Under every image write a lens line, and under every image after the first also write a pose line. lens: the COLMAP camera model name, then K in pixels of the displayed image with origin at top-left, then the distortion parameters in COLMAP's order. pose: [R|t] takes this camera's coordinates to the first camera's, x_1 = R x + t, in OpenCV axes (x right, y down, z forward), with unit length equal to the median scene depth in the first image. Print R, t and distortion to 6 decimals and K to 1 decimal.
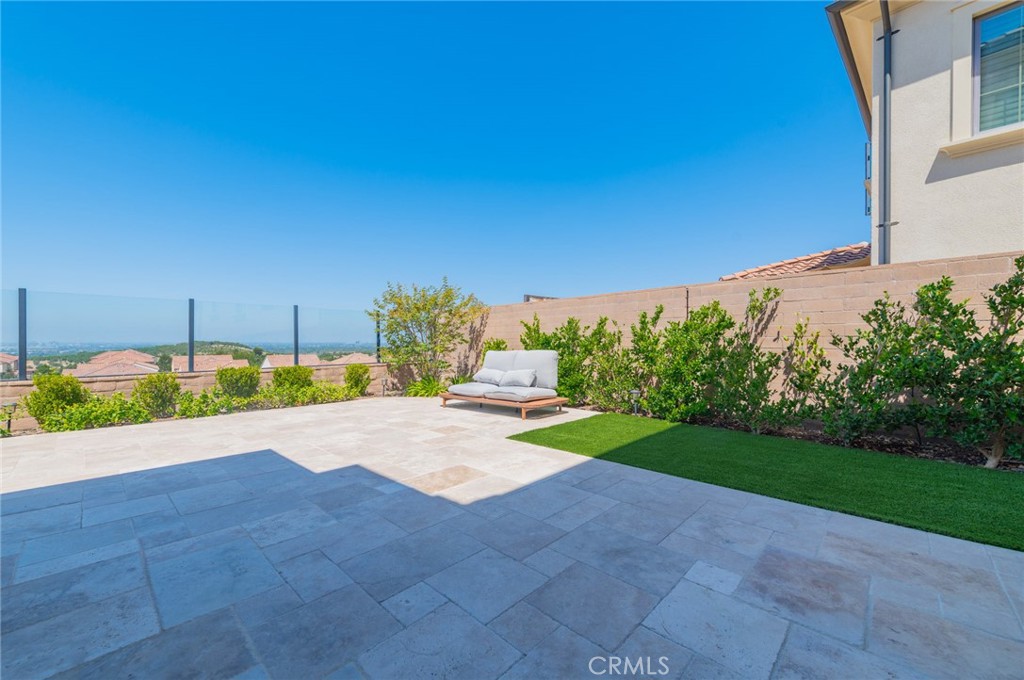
lens RADIAL K [[393.6, 0, 515.3], [0, 393.6, 337.1], [0, 0, 1]] dist [0.009957, -0.000266]
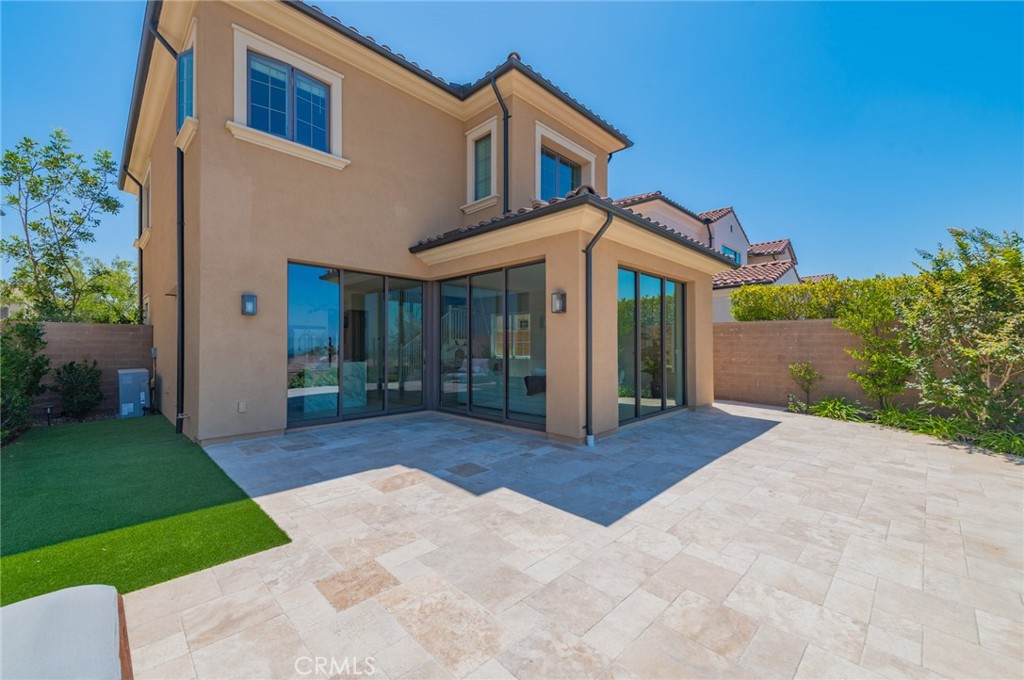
lens RADIAL K [[405.3, 0, 516.3], [0, 405.3, 344.5], [0, 0, 1]] dist [0.011354, -0.000220]
pose [[-0.999717, -0.000859, 0.023753, -0.624922], [-0.001013, 0.999978, -0.006492, -0.108325], [-0.023747, -0.006514, -0.999697, 2.498822]]
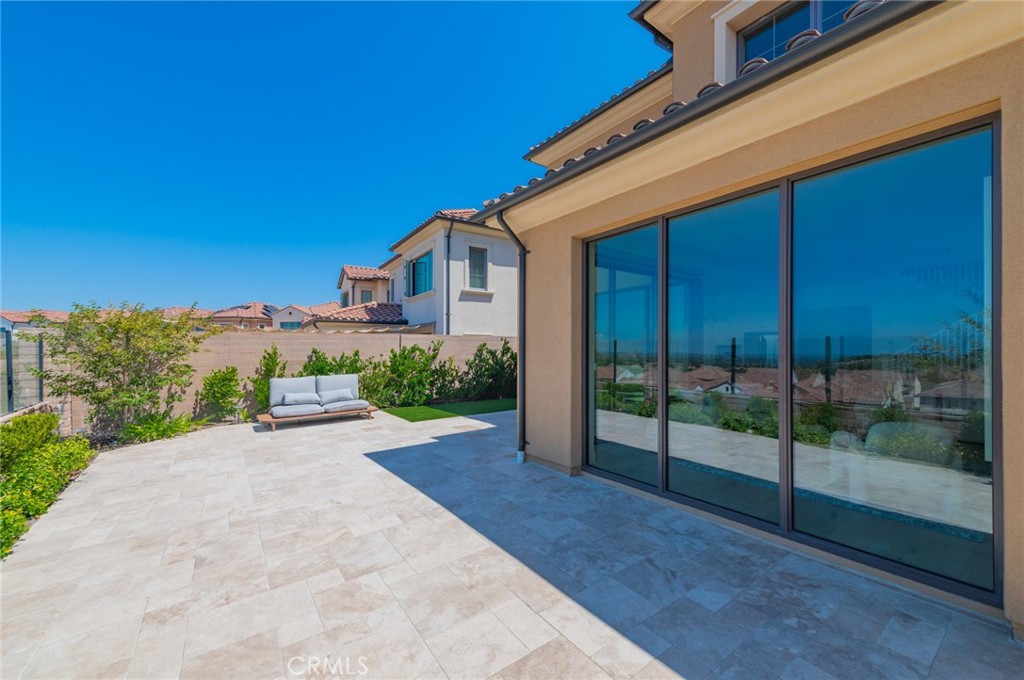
lens RADIAL K [[405.3, 0, 516.3], [0, 405.3, 344.5], [0, 0, 1]] dist [0.011354, -0.000220]
pose [[0.178750, 0.011212, 0.983831, -2.694381], [-0.009132, 0.999911, -0.009736, -0.141319], [-0.983852, -0.007244, 0.178837, 0.266008]]
